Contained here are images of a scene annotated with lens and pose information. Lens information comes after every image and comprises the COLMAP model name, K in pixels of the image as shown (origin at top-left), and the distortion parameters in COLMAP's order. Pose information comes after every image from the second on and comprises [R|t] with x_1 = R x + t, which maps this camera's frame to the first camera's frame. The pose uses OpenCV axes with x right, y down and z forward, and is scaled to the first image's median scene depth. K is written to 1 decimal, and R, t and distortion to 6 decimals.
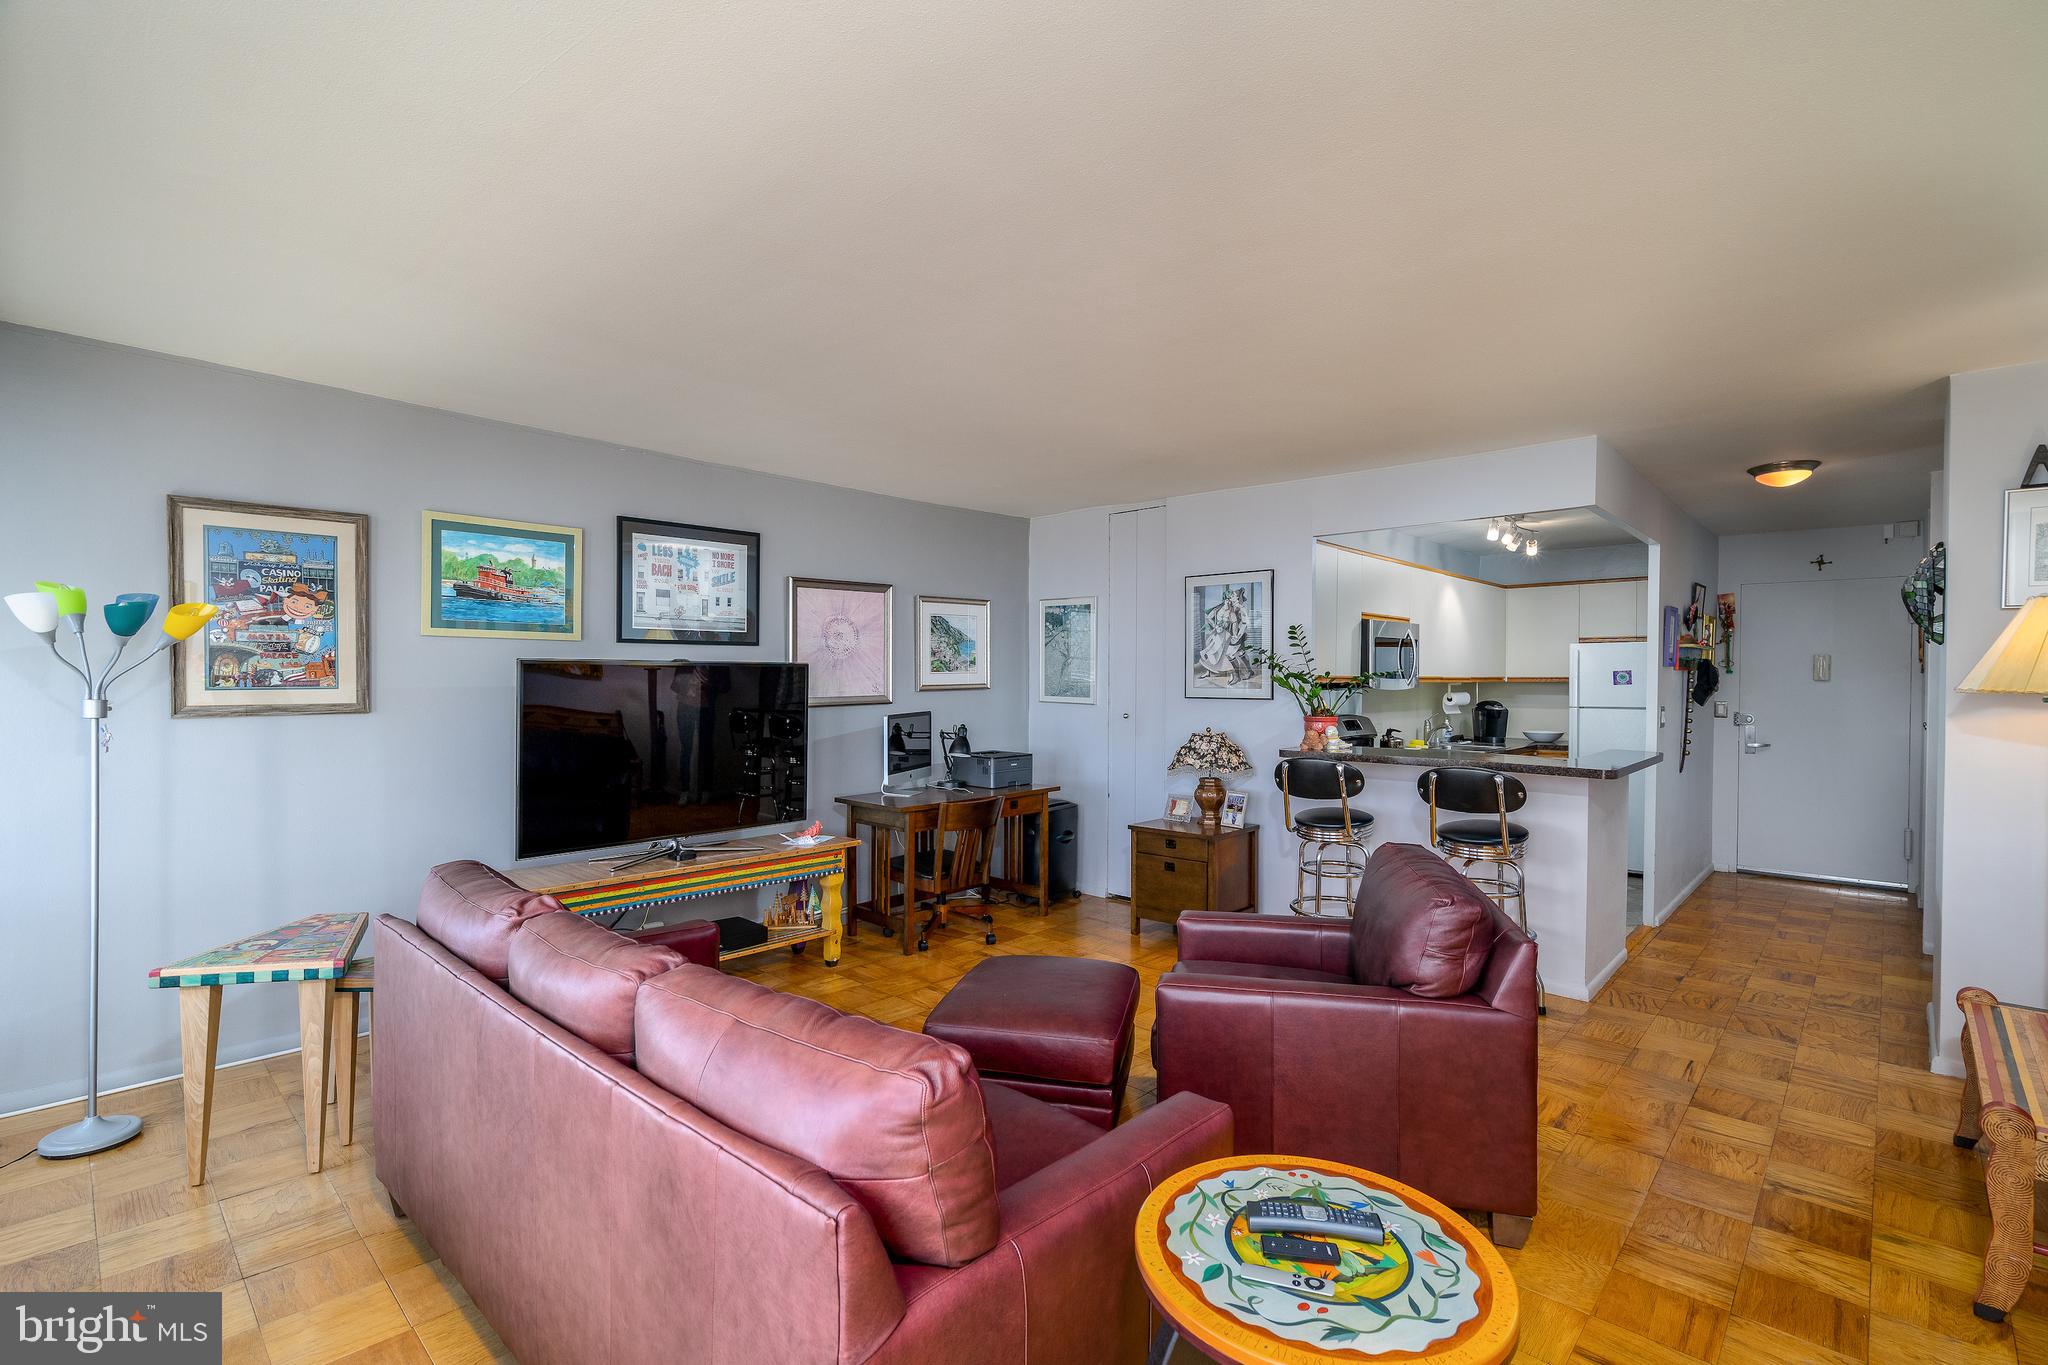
lens RADIAL K [[944.9, 0, 1014.9], [0, 944.9, 672.2], [0, 0, 1]] dist [-0.002509, -0.000800]
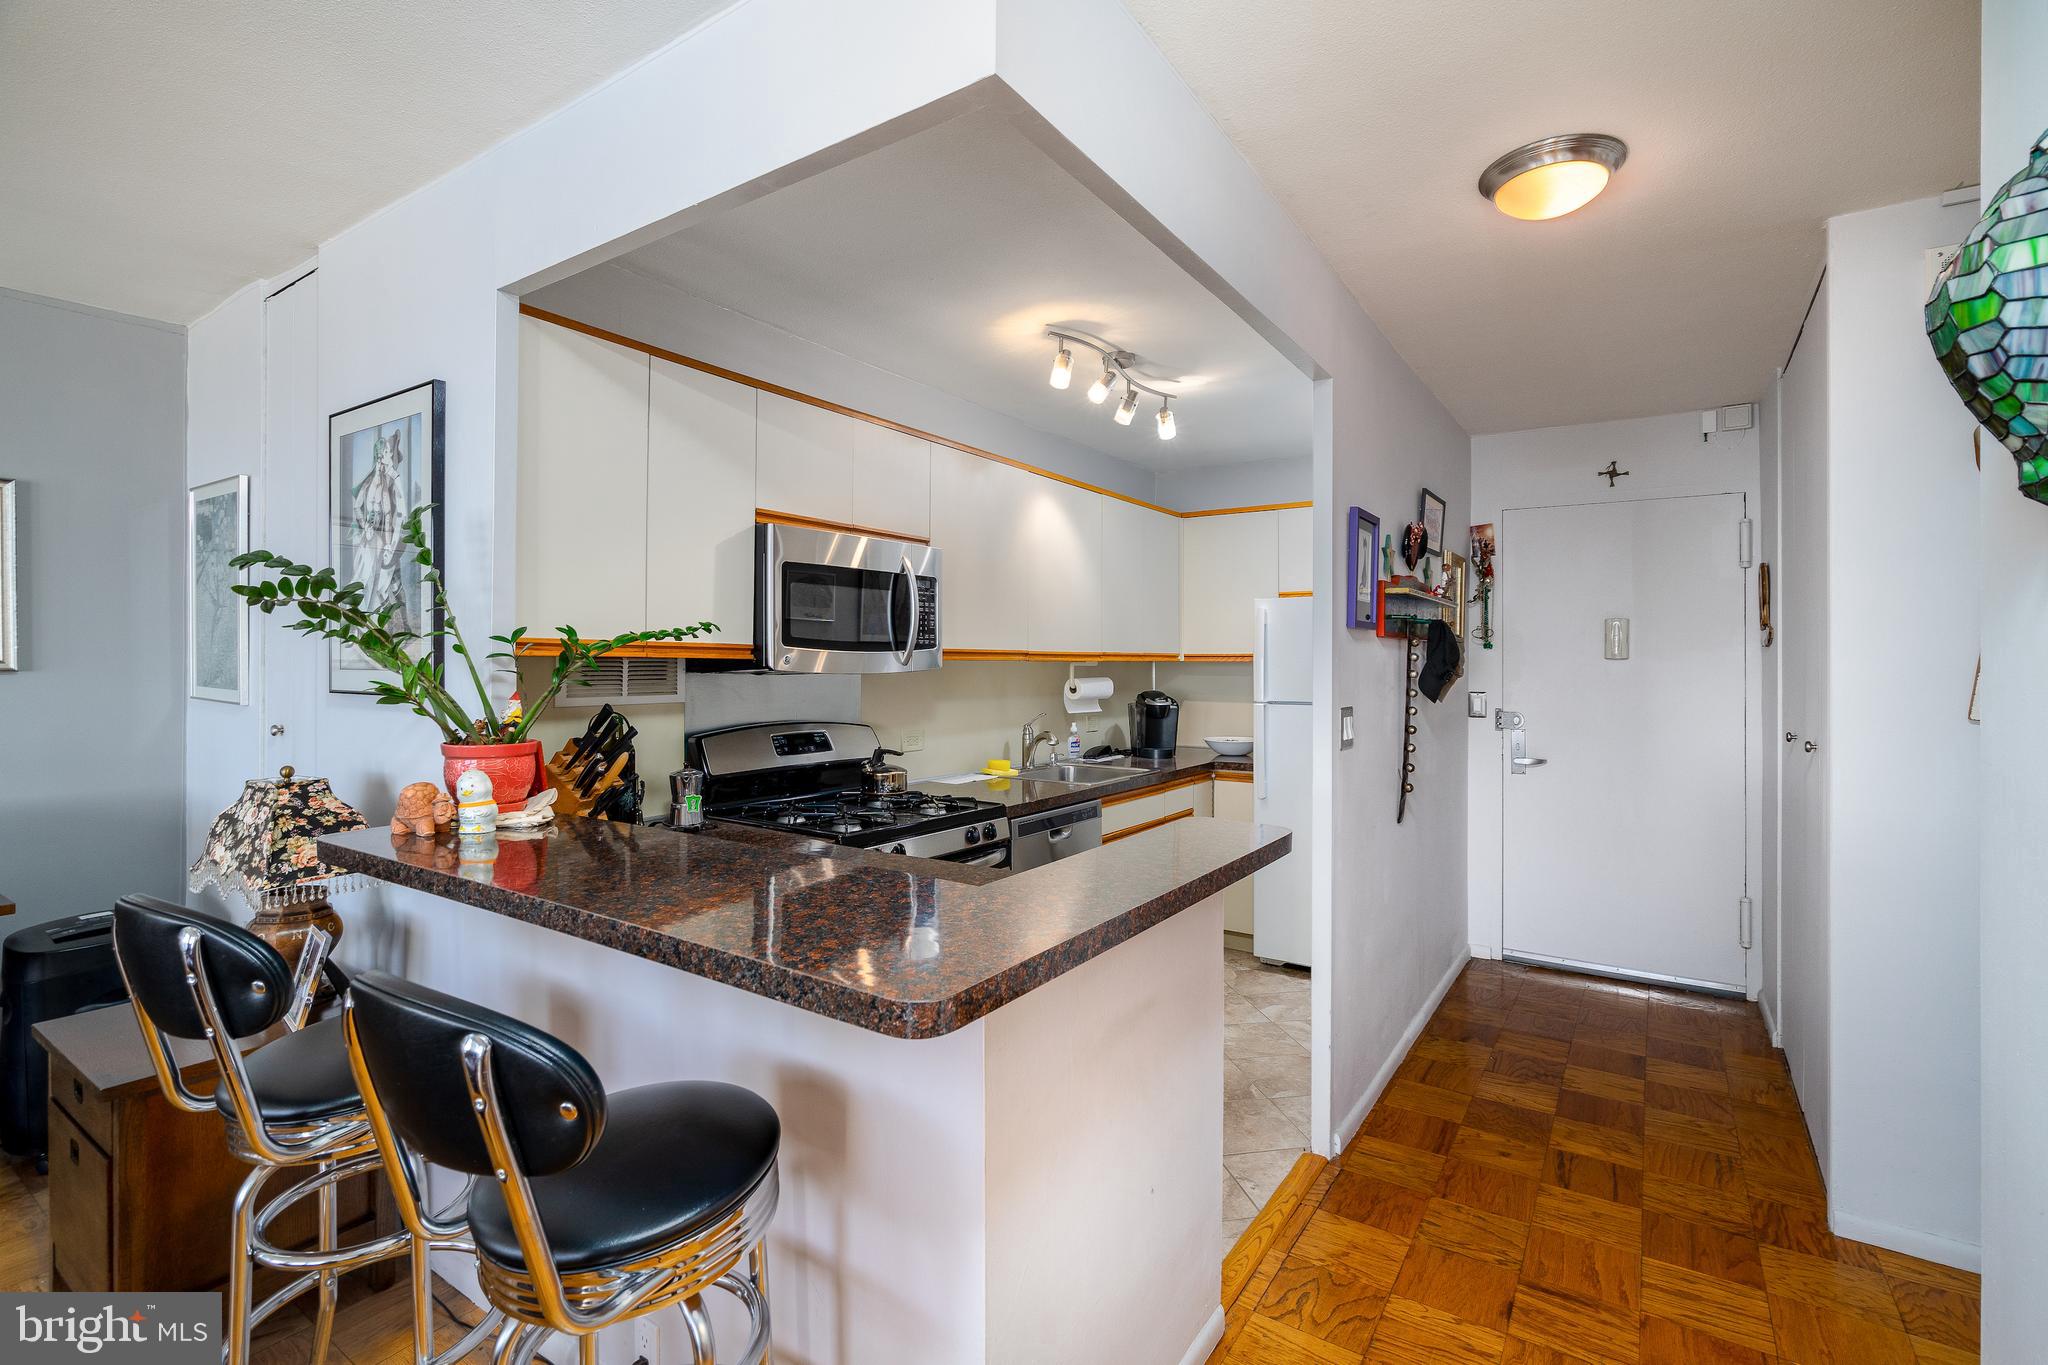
lens RADIAL K [[921.4, 0, 1019.5], [0, 921.4, 626.3], [0, 0, 1]] dist [-0.019771, -0.000402]
pose [[0.989503, 0.008034, 0.144291, 0.361433], [-0.003163, 0.999418, -0.033952, 0.008737], [-0.144479, 0.033139, 0.988953, 0.441268]]
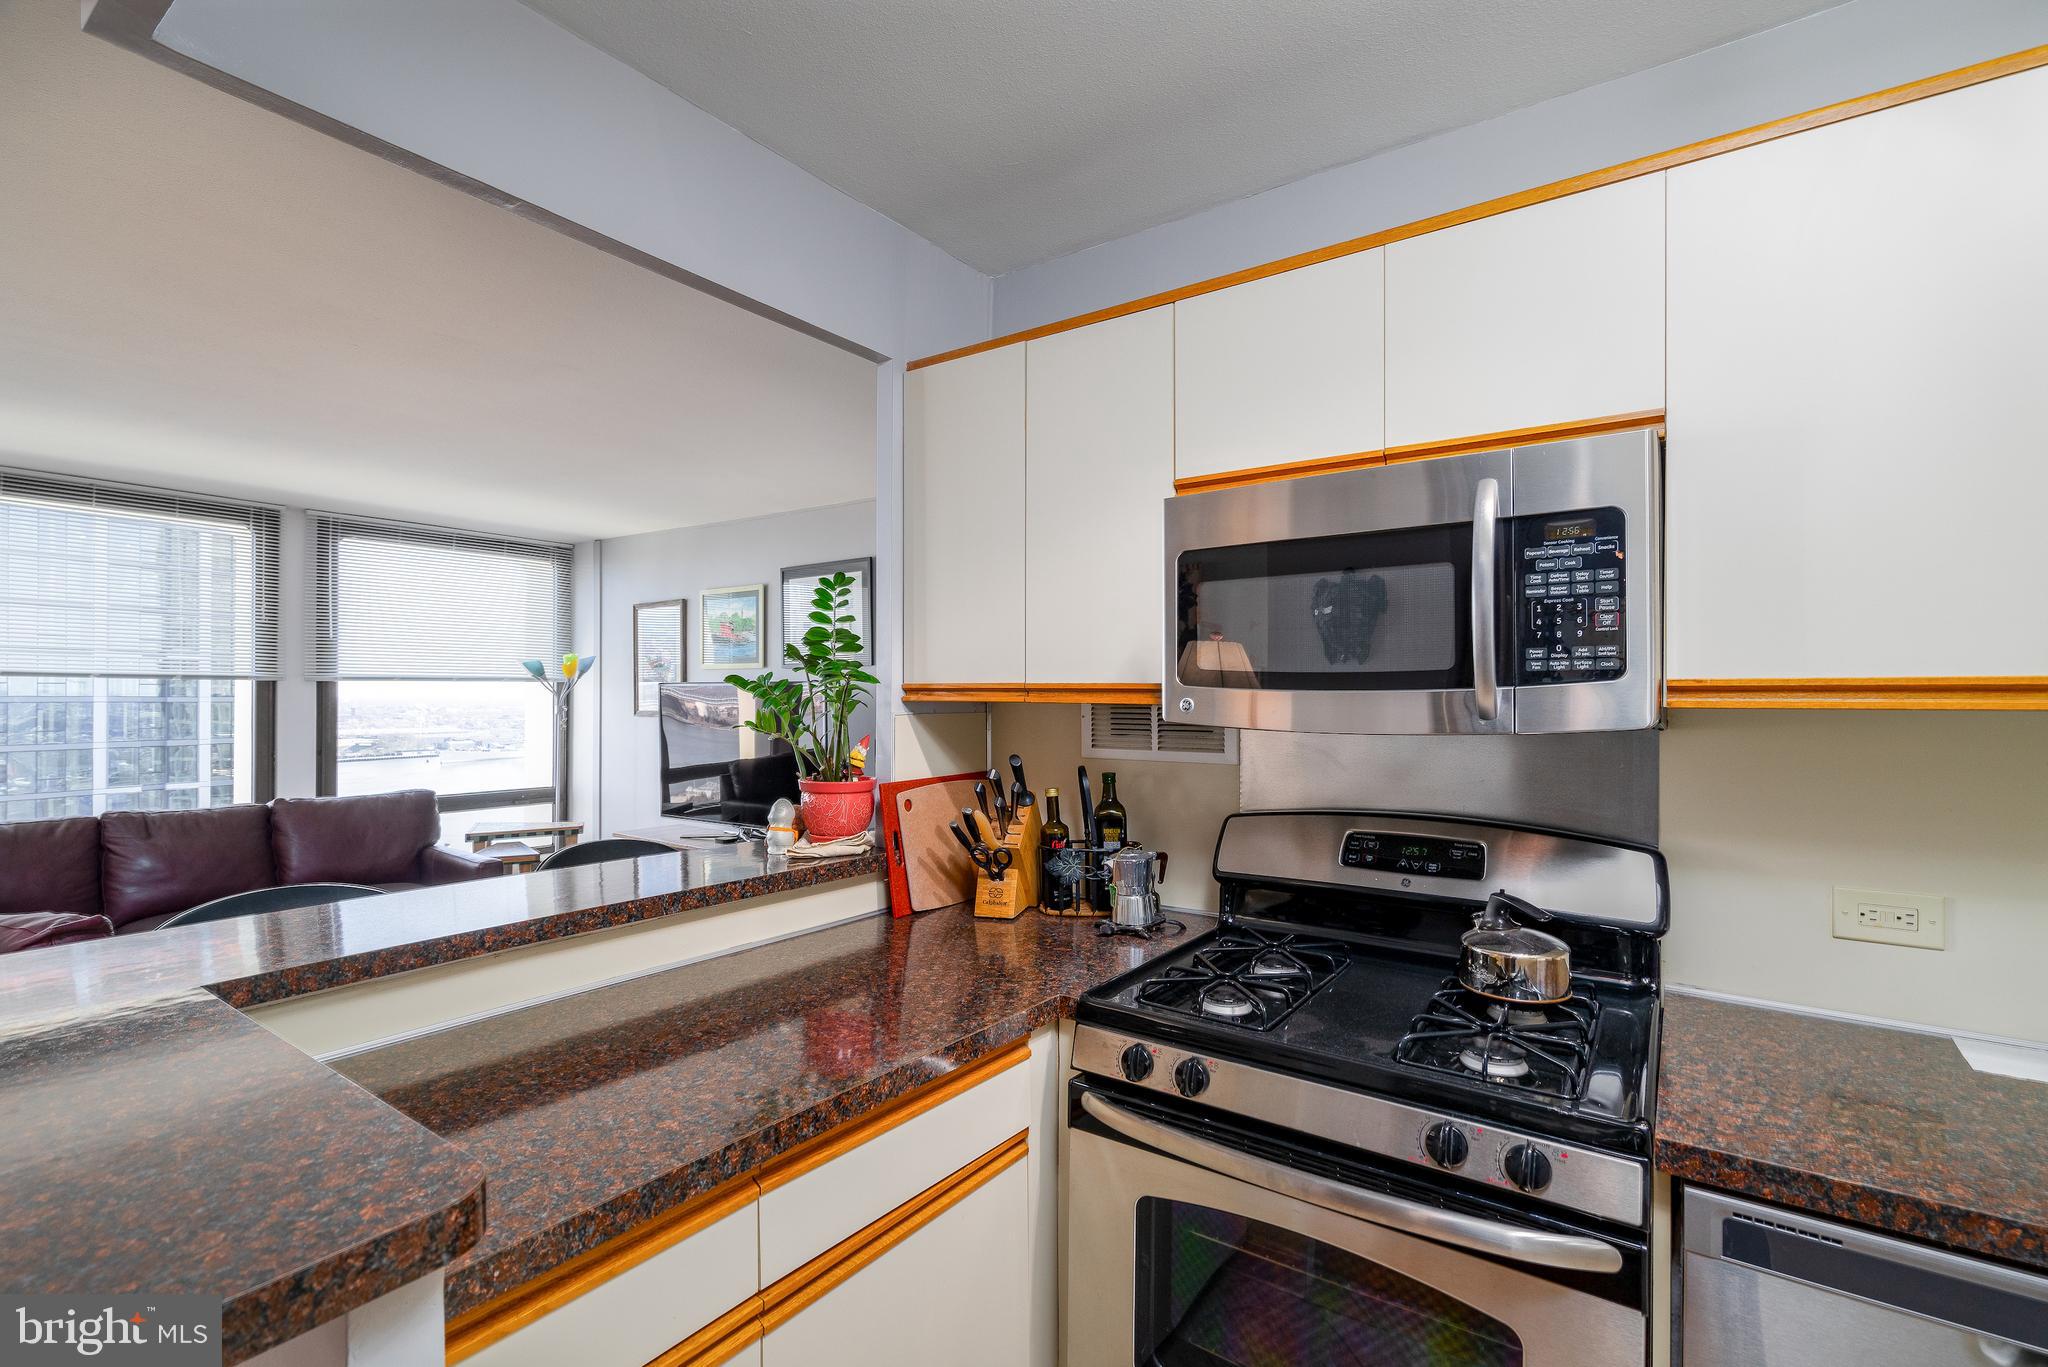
lens RADIAL K [[944.9, 0, 1014.9], [0, 944.9, 673.2], [0, 0, 1]] dist [-0.002509, -0.000800]
pose [[0.108802, -0.028814, -0.993646, 0.568358], [0.002084, 0.999584, -0.028758, 0.008424], [0.994061, 0.001058, 0.108817, 0.766784]]
